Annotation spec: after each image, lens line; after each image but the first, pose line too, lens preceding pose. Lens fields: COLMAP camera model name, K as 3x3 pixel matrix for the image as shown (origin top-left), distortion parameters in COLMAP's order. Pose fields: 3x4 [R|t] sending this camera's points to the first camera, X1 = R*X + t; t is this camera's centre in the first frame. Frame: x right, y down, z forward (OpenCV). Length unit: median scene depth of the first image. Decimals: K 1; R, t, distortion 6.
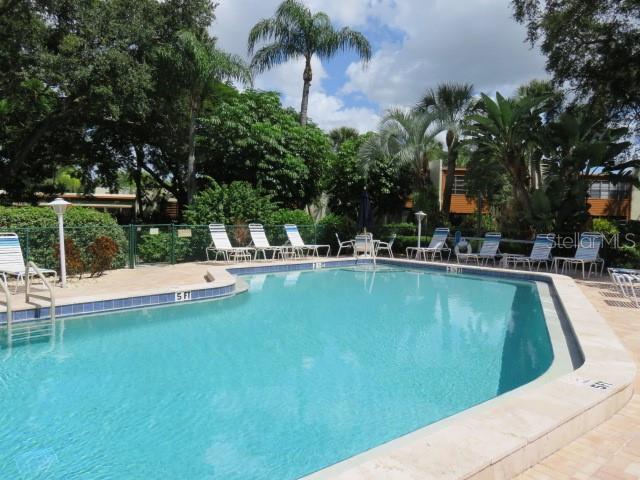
lens RADIAL K [[463.8, 0, 320.0], [0, 463.8, 240.0], [0, 0, 1]] dist [0.000768, -0.000031]
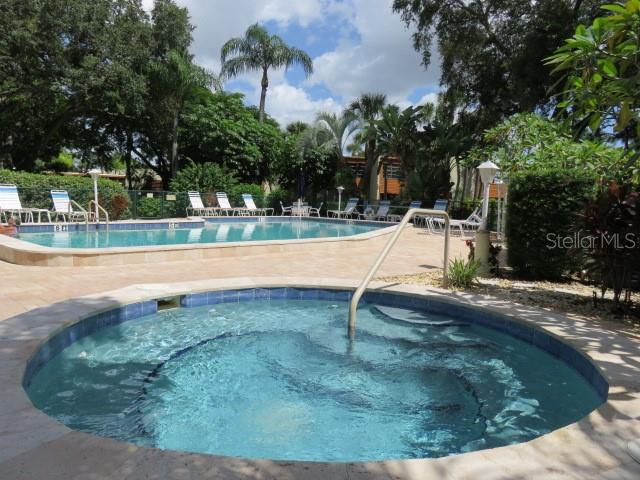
lens RADIAL K [[458.1, 0, 320.0], [0, 458.1, 240.0], [0, 0, 1]] dist [0.000723, 0.001986]
pose [[0.998609, 0.012120, 0.051316, 0.080229], [-0.013556, 0.999523, 0.027732, 0.058741], [-0.050955, -0.028390, 0.998297, -0.365360]]
